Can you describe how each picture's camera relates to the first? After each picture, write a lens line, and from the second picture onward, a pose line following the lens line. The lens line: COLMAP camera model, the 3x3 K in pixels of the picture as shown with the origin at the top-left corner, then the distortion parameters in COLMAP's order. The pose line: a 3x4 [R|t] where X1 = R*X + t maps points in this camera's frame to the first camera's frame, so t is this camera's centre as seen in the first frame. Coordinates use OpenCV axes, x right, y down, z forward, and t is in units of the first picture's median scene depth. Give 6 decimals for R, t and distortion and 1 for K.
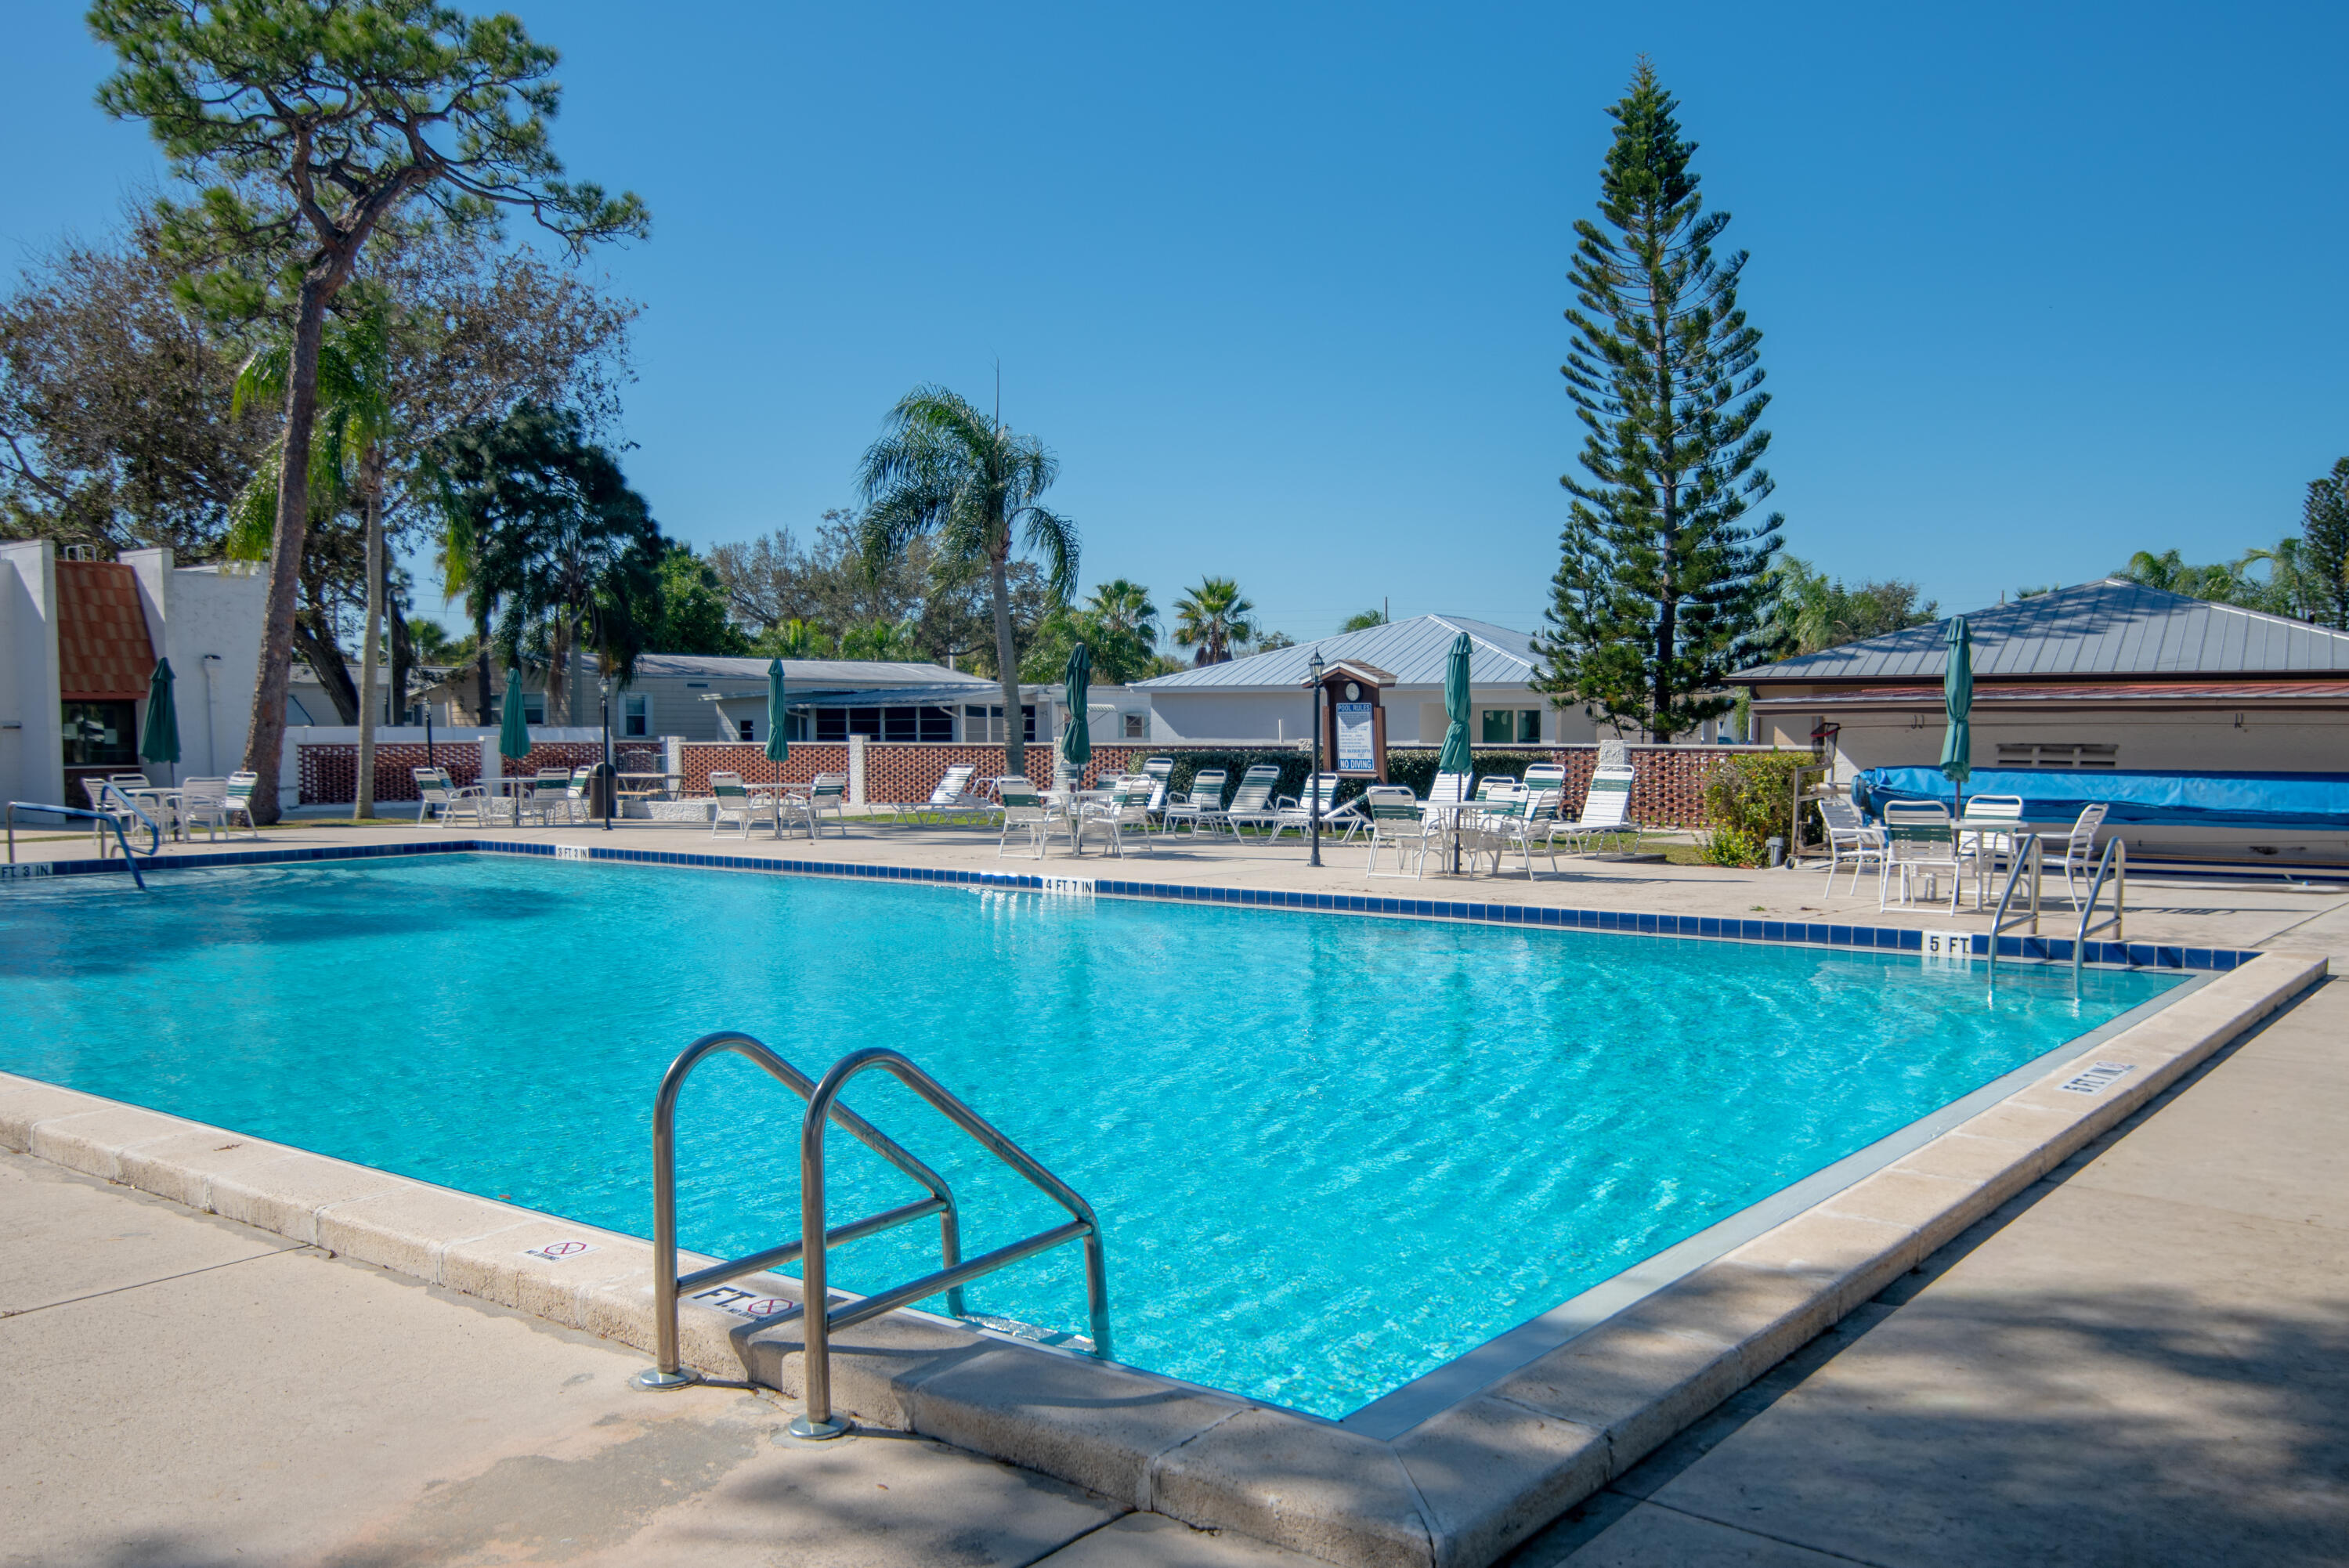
lens RADIAL K [[1887.4, 0, 1212.6], [0, 1887.4, 870.5], [0, 0, 1]] dist [-0.005458, -0.005850]
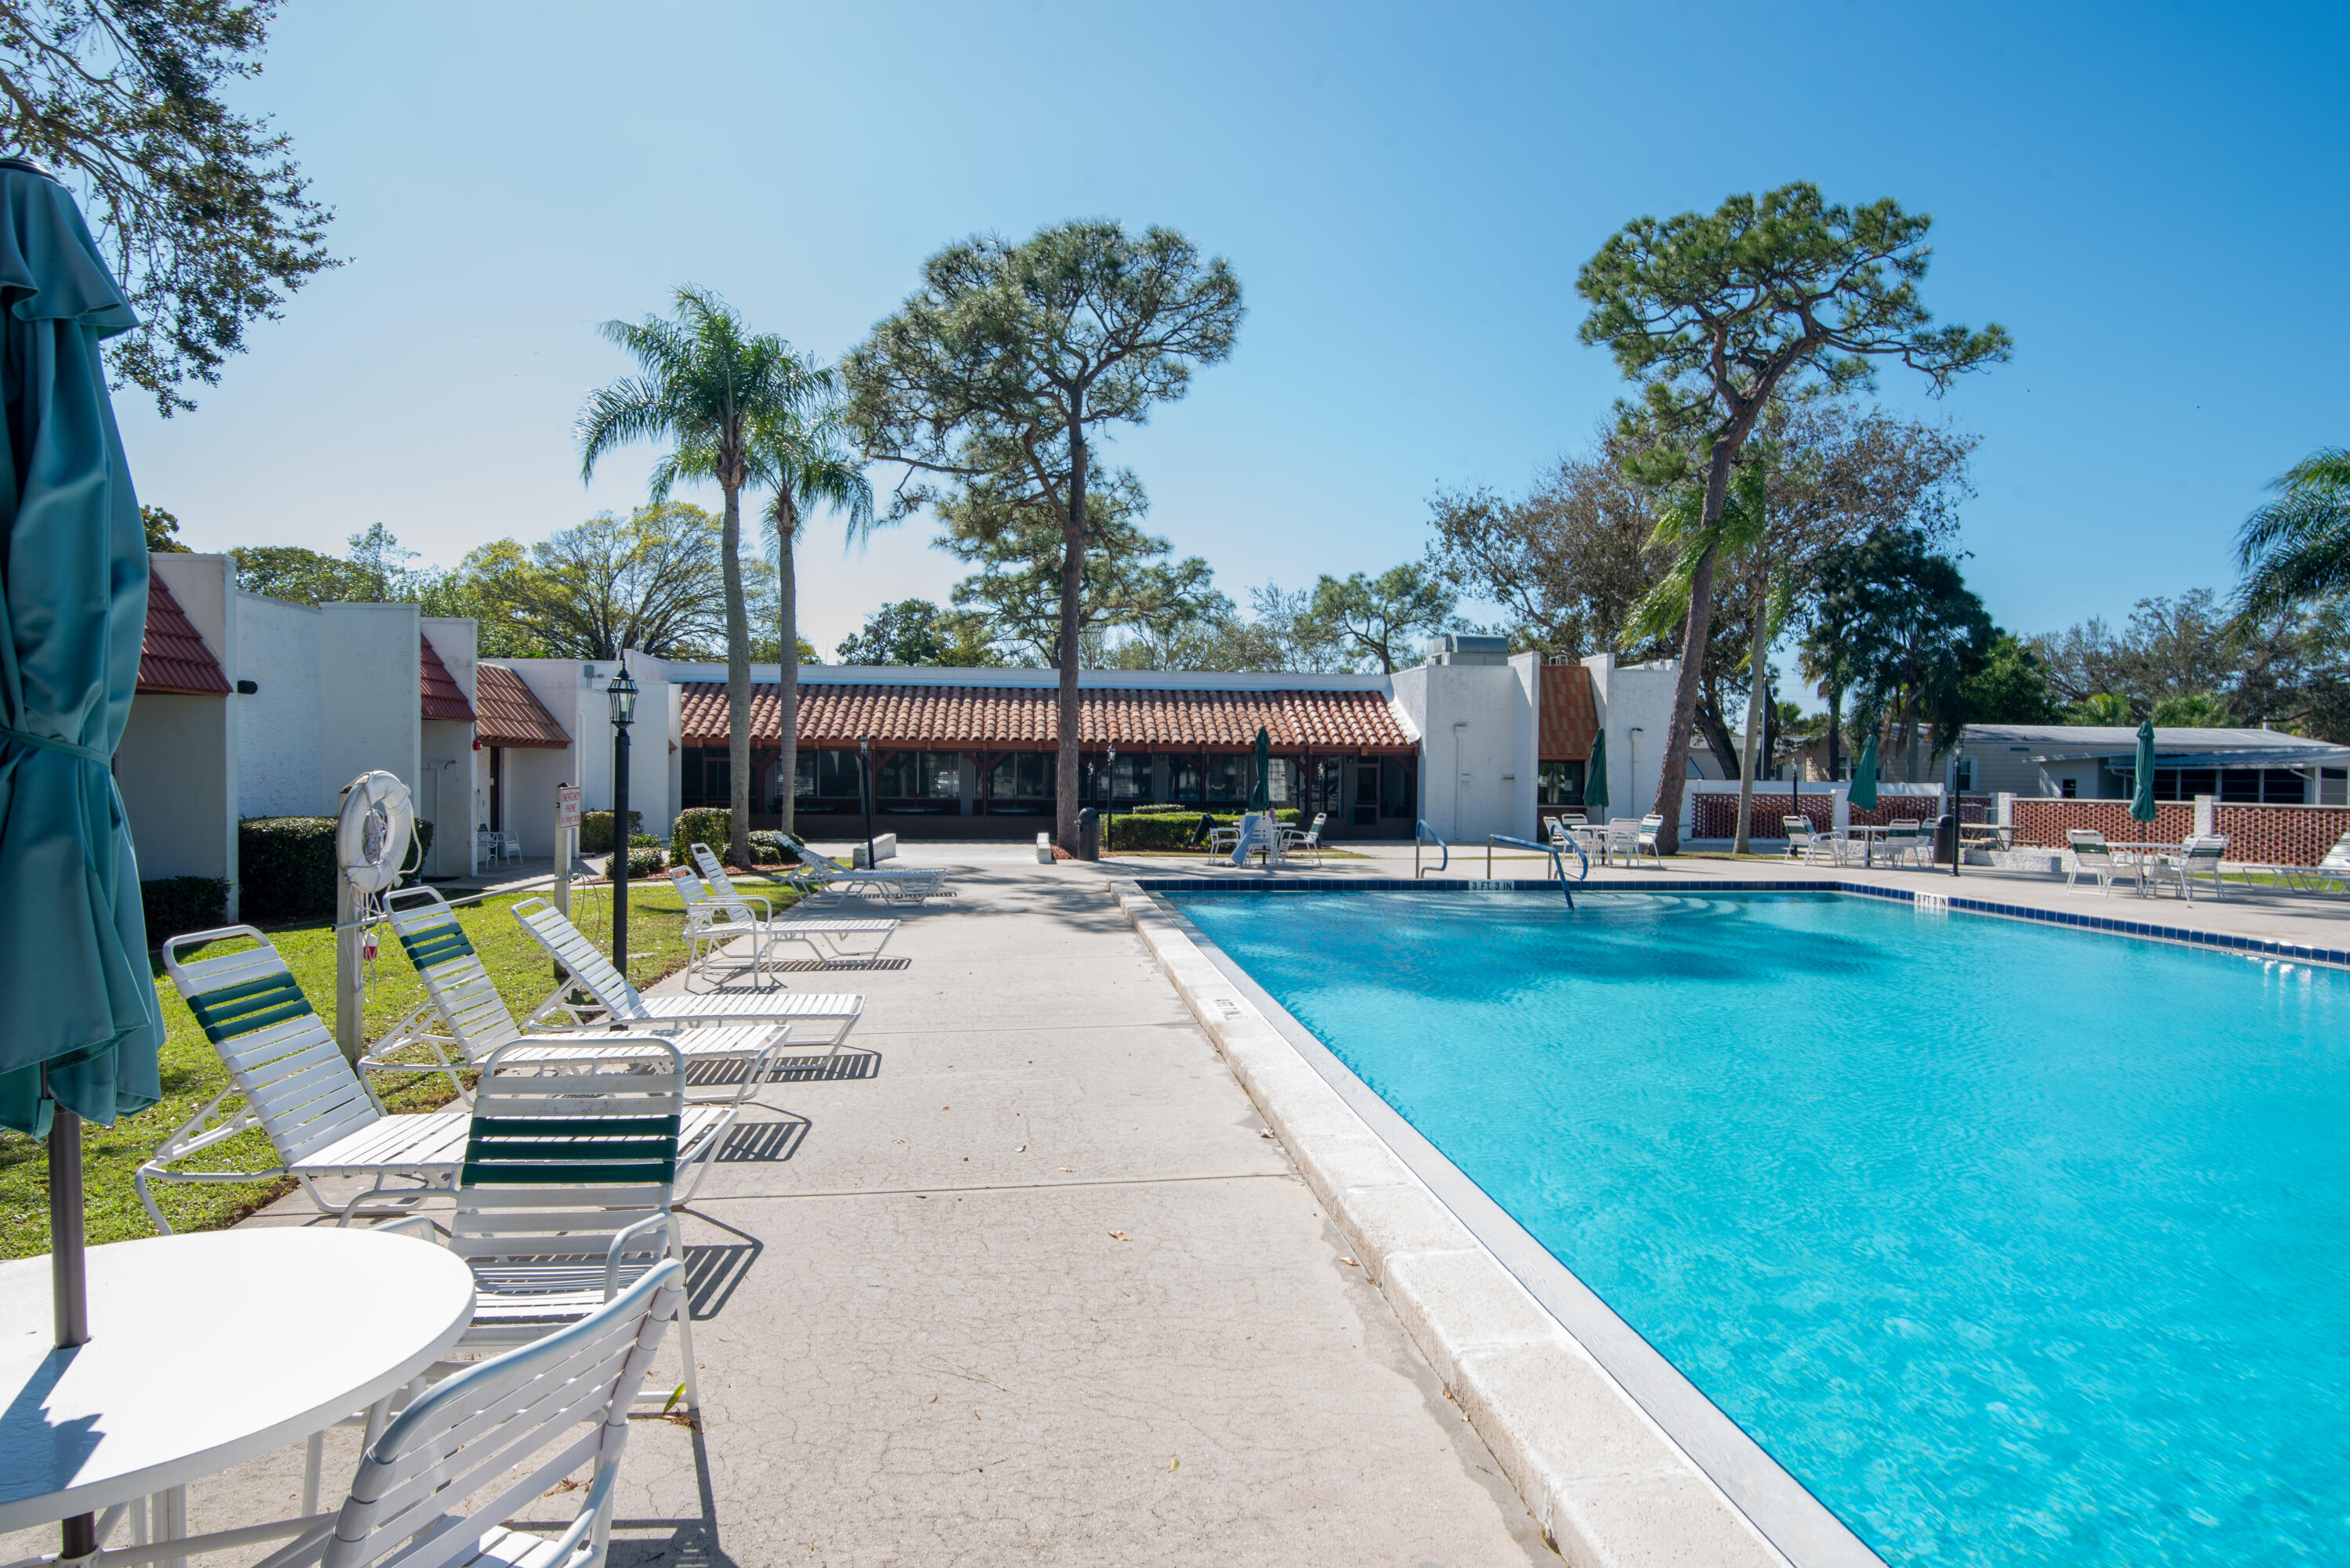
lens RADIAL K [[1357.5, 0, 1175.0], [0, 1357.5, 784.0], [0, 0, 1]] dist [-0.015458, 0.000415]
pose [[0.685164, 0.015335, -0.728228, -0.042550], [-0.068509, 0.996703, -0.043469, -0.007537], [0.725160, 0.079673, 0.683955, 0.085051]]
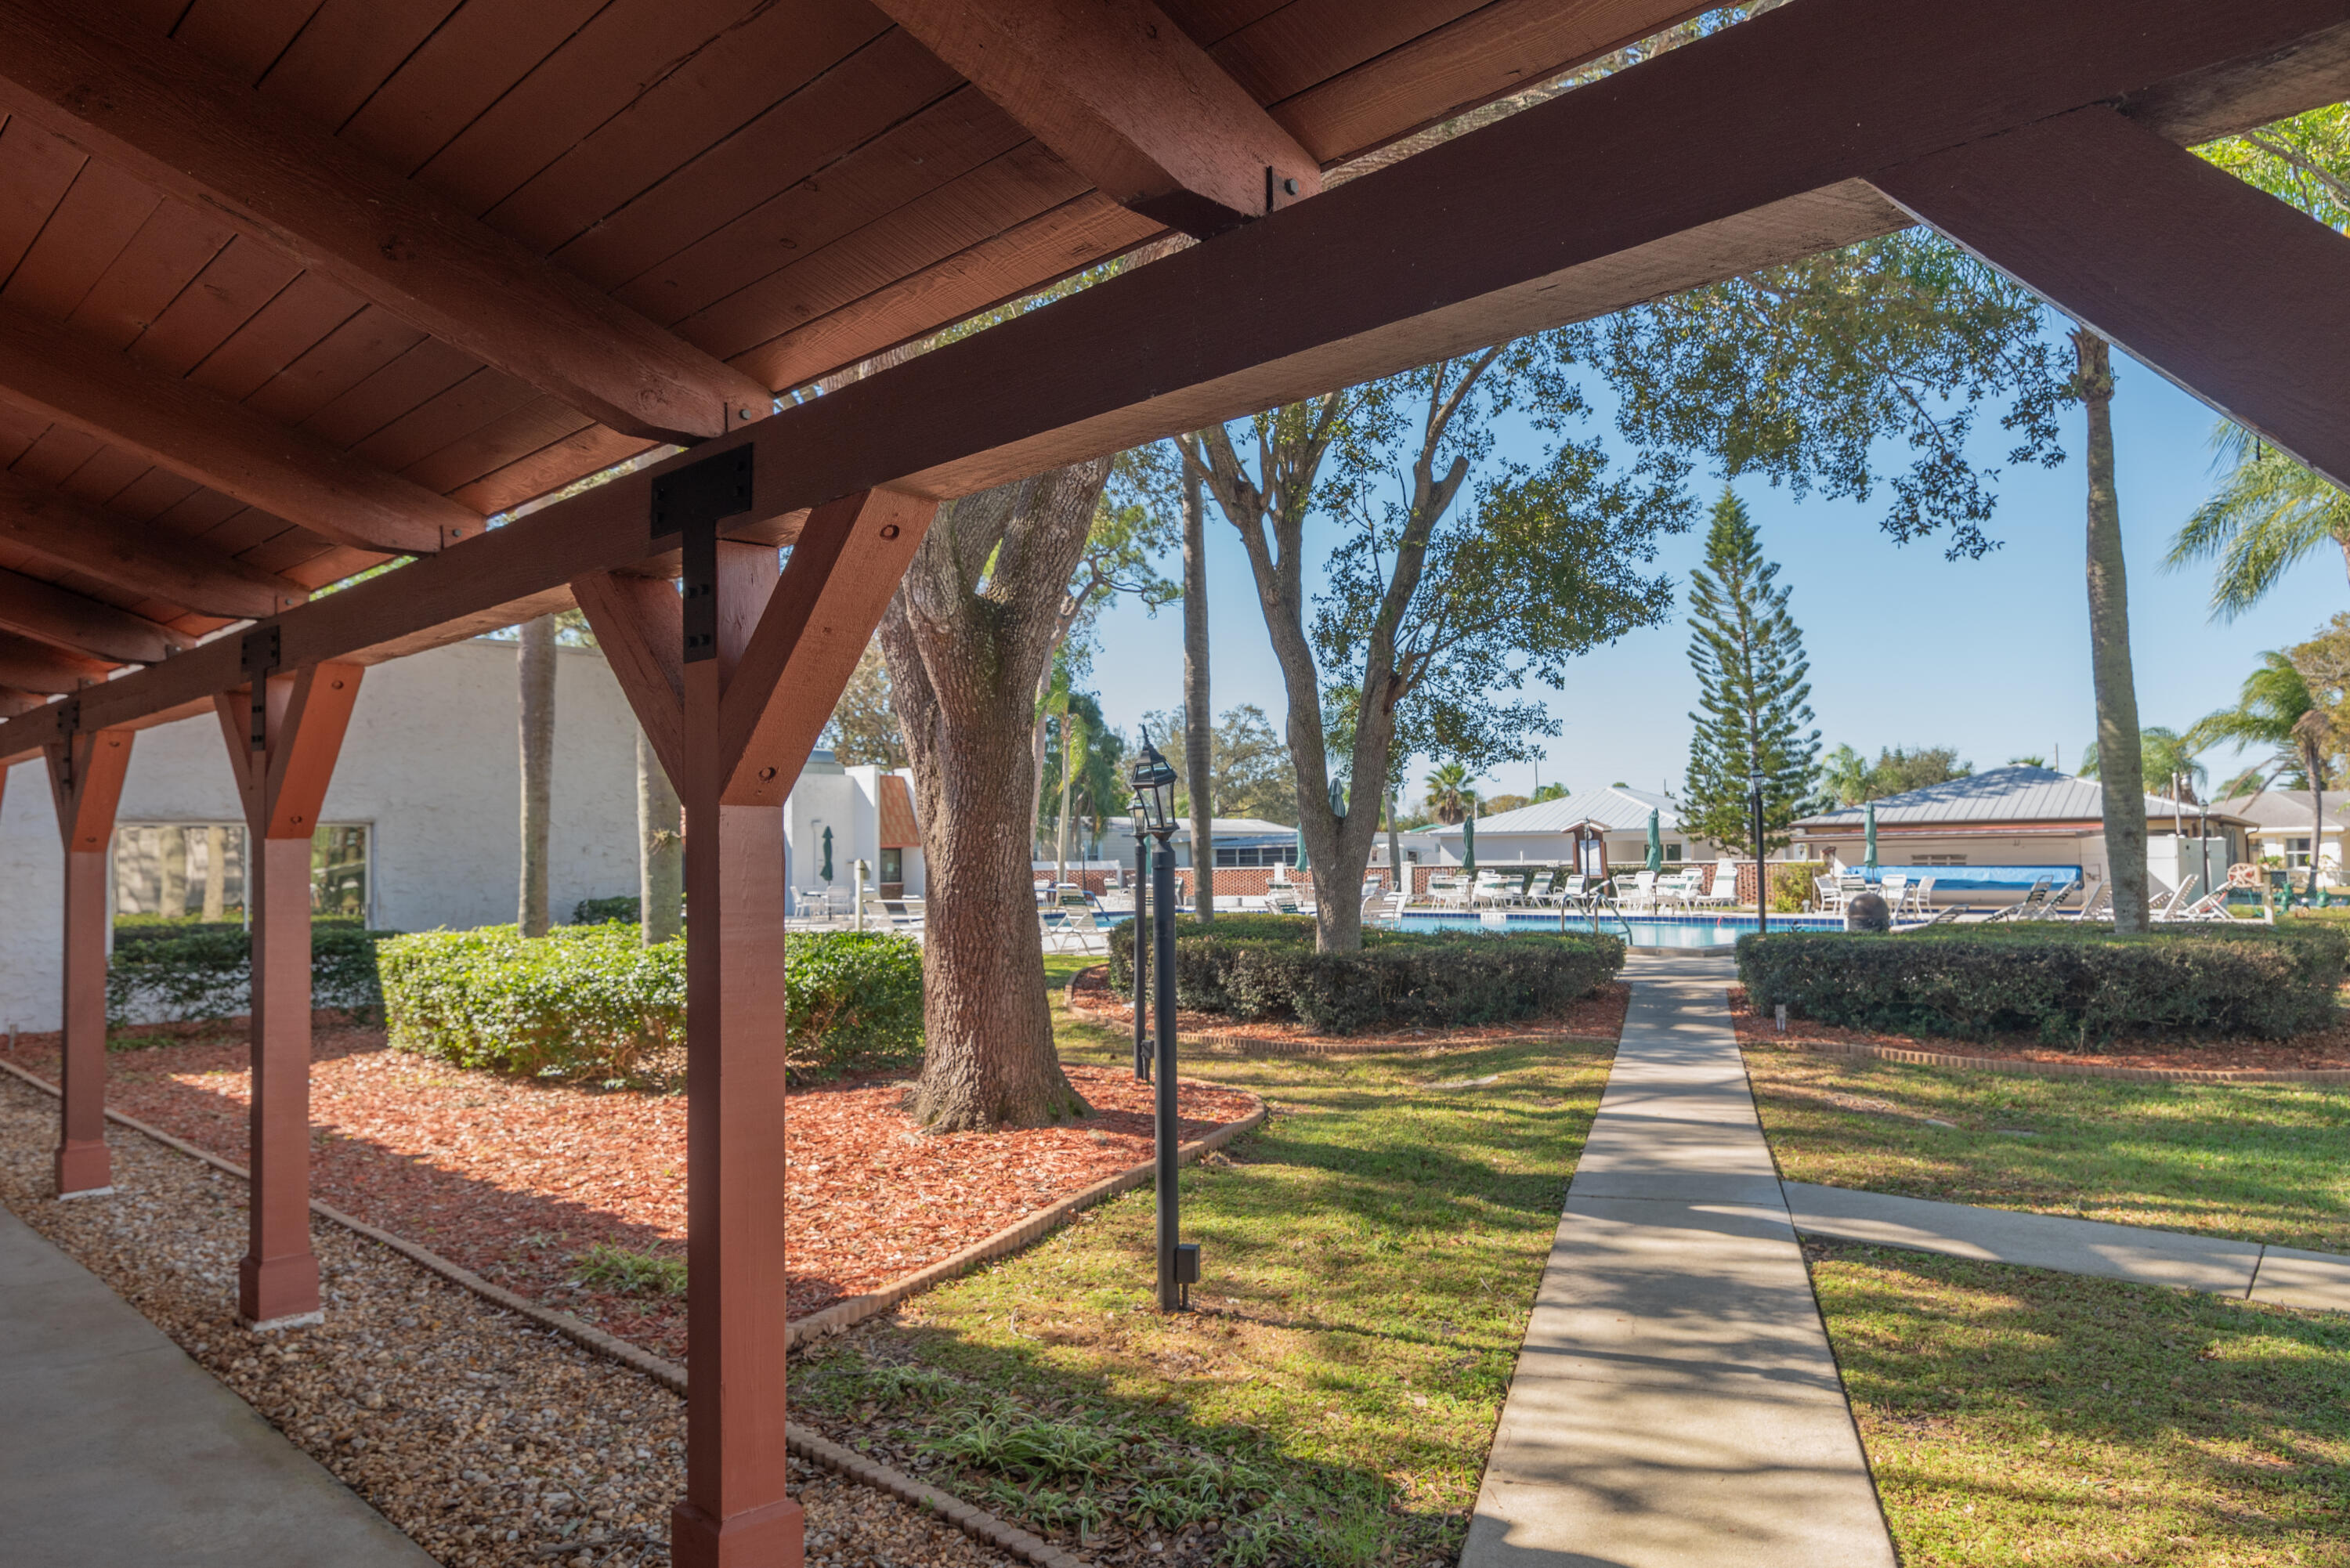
lens RADIAL K [[1598.1, 0, 1175.0], [0, 1598.1, 784.0], [0, 0, 1]] dist [-0.003171, 0.000298]
pose [[0.992336, -0.016855, -0.122410, -0.111906], [0.001129, 0.991848, -0.127419, 0.048897], [0.123560, 0.126304, 0.984266, -0.528627]]
